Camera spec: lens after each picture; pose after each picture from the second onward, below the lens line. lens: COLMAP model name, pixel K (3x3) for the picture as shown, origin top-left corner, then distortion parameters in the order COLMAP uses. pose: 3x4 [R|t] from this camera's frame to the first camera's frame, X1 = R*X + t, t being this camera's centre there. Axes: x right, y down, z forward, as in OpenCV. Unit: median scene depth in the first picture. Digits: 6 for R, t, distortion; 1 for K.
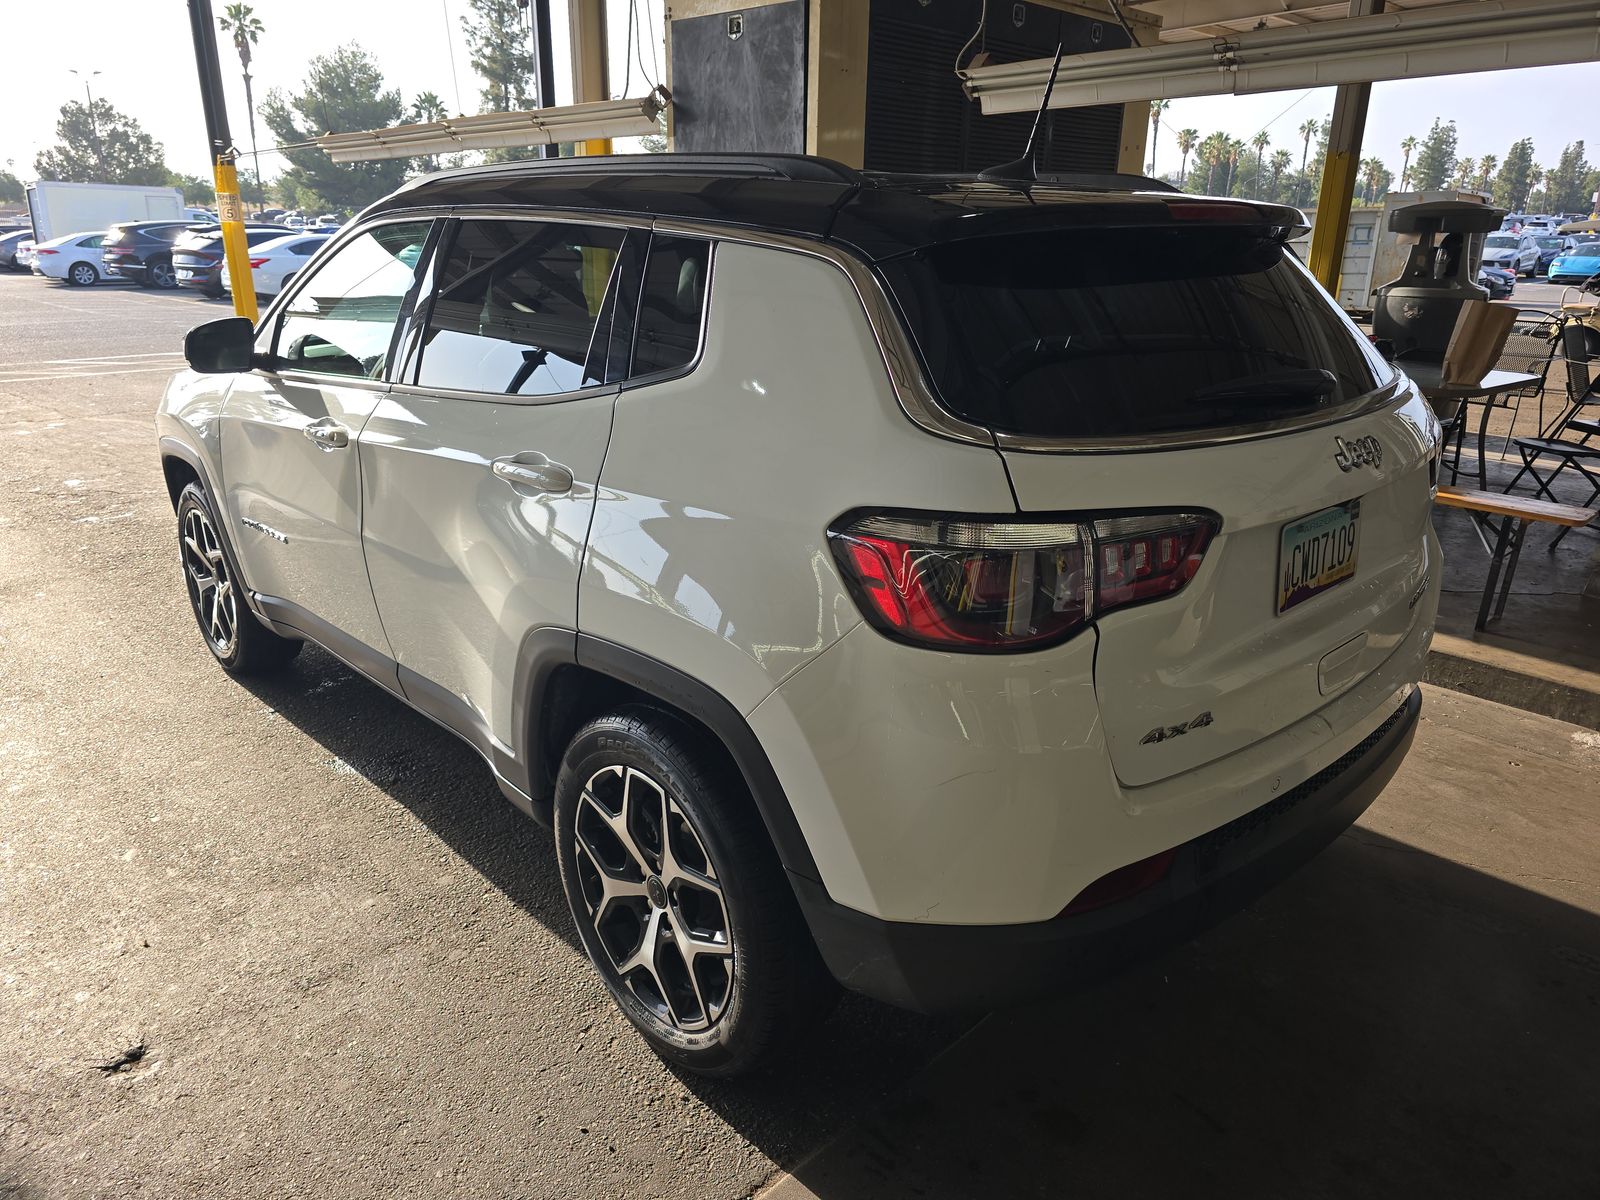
lens RADIAL K [[1083.3, 0, 800.0], [0, 1083.3, 600.0], [0, 0, 1]] dist [0.025812, -0.004452]
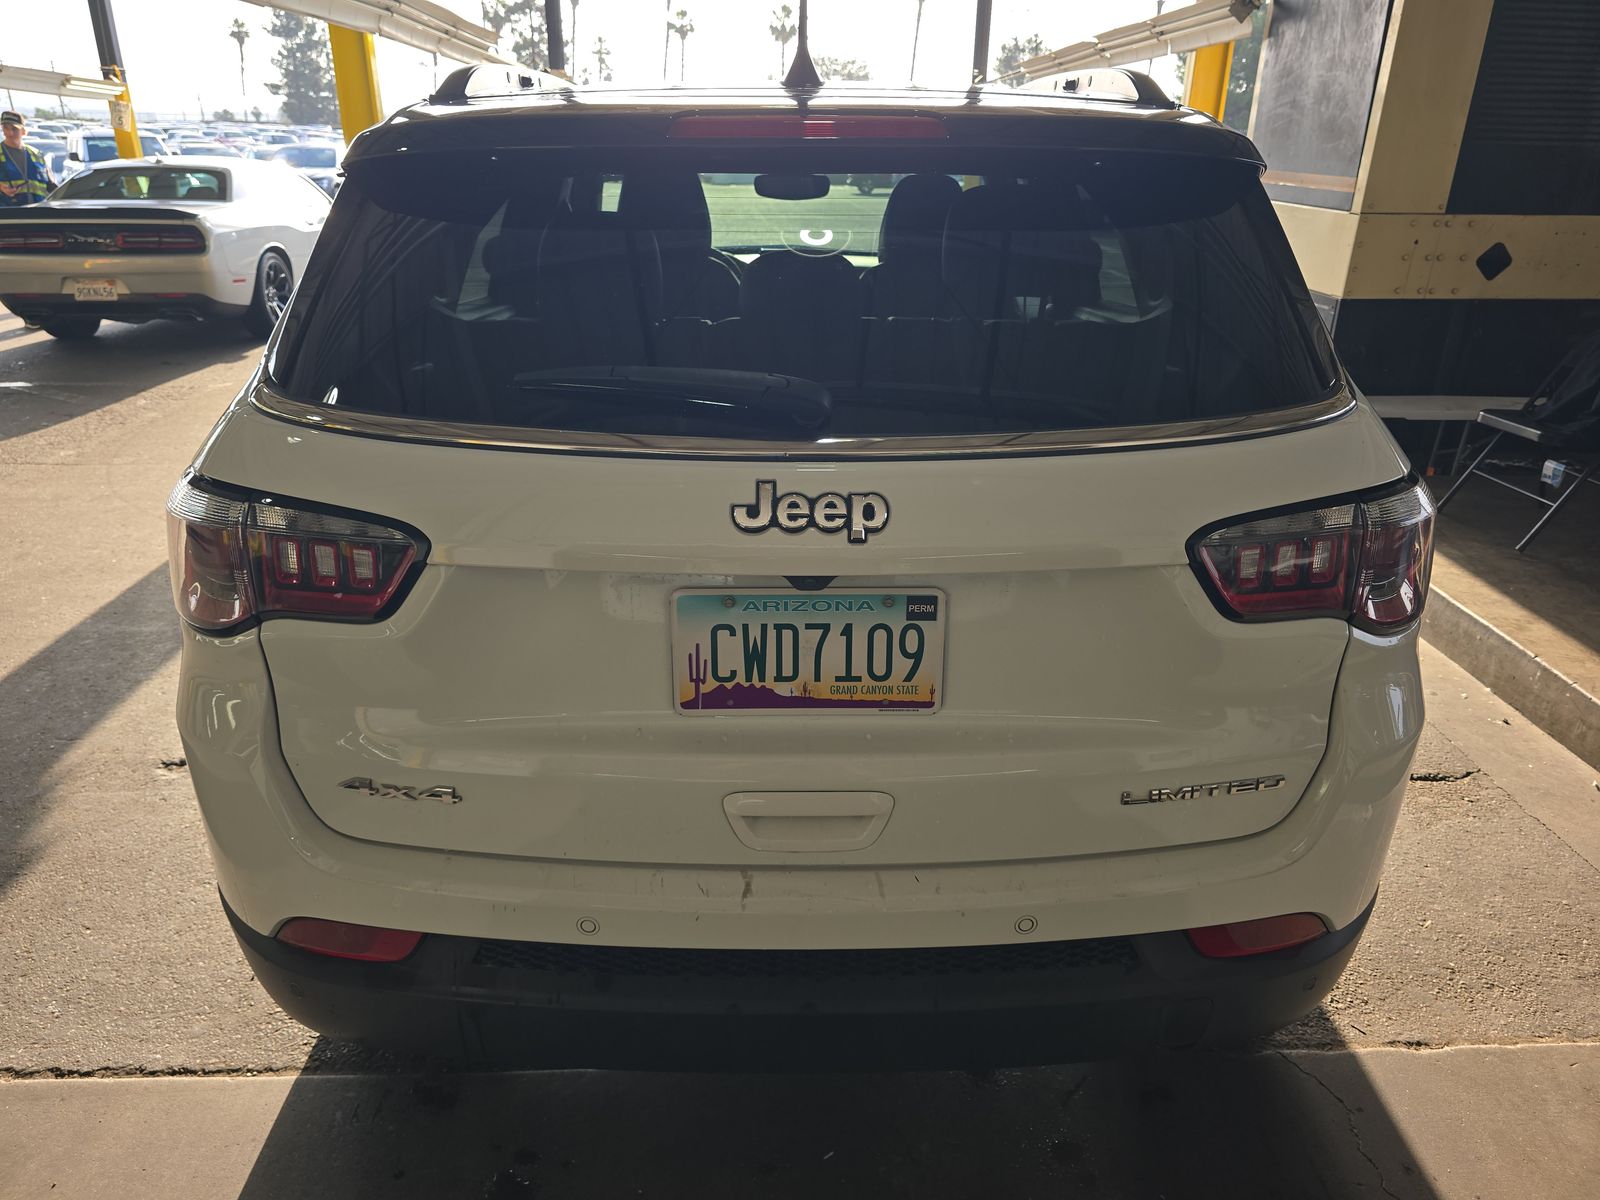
lens RADIAL K [[1083.3, 0, 800.0], [0, 1083.3, 600.0], [0, 0, 1]] dist [0.025812, -0.004452]
pose [[0.745358, 0.262157, -0.612956, 0.841672], [-0.225084, 0.964407, 0.138768, -0.157622], [0.627518, 0.034535, 0.777836, 0.464360]]
